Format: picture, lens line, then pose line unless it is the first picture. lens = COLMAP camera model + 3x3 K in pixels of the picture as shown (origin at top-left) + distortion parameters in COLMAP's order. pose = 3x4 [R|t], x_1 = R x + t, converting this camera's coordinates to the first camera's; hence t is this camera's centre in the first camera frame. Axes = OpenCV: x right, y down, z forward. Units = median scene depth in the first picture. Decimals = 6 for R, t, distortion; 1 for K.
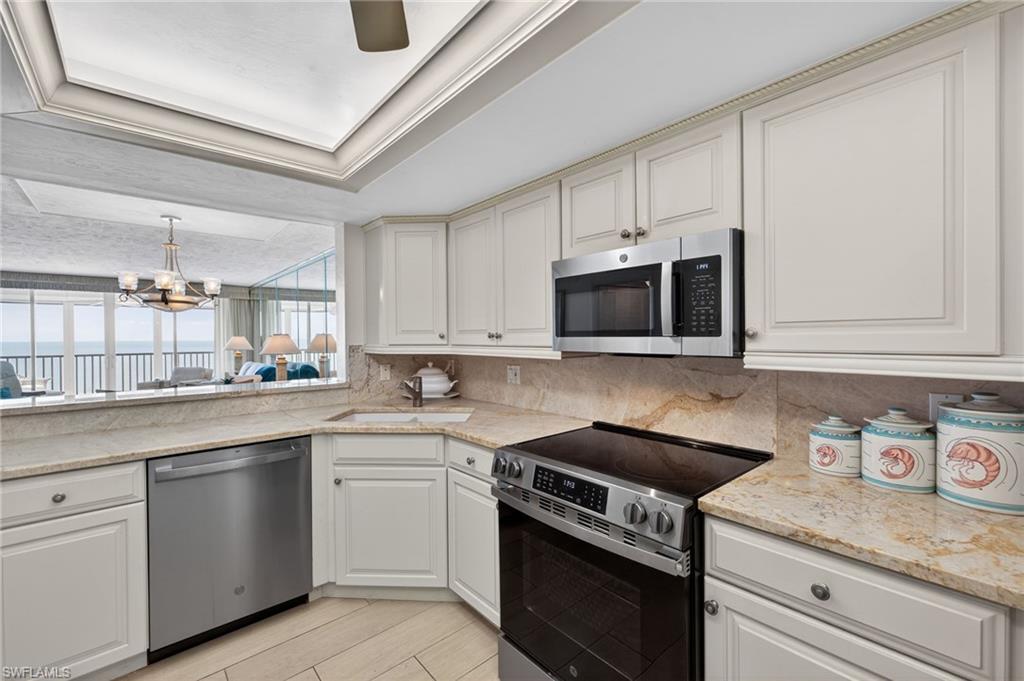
lens RADIAL K [[455.0, 0, 512.0], [0, 455.0, 340.5], [0, 0, 1]] dist [0.001298, -0.000225]
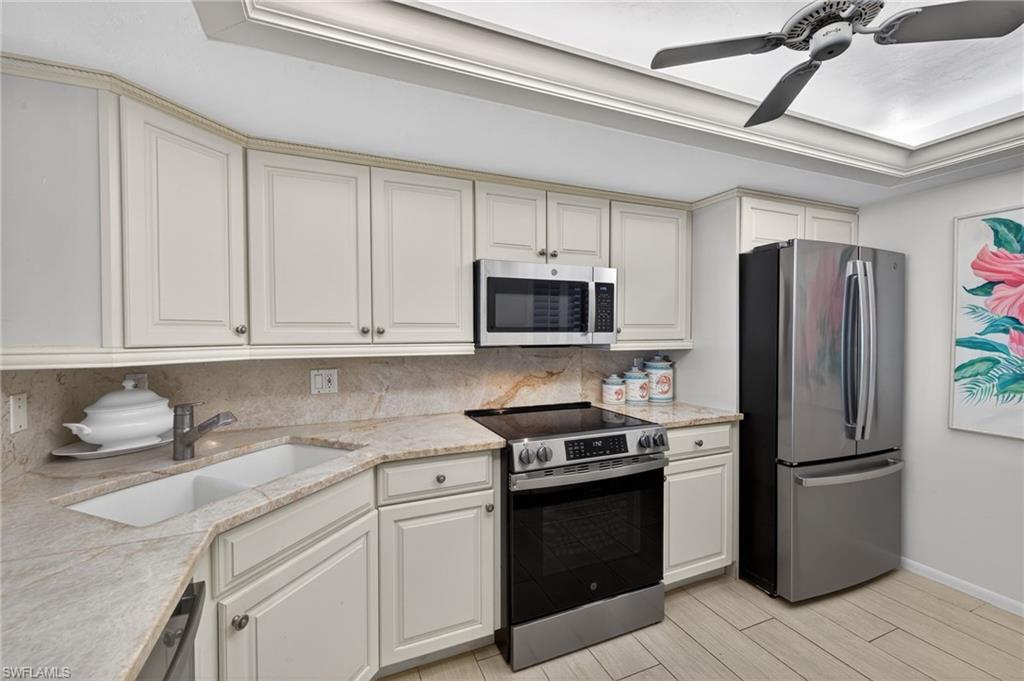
lens RADIAL K [[455.0, 0, 512.0], [0, 455.0, 340.5], [0, 0, 1]] dist [0.001298, -0.000225]
pose [[0.252135, -0.015354, 0.967570, -0.900030], [0.007897, 0.999873, 0.013809, -0.003186], [-0.967660, 0.004159, 0.252224, 0.673997]]
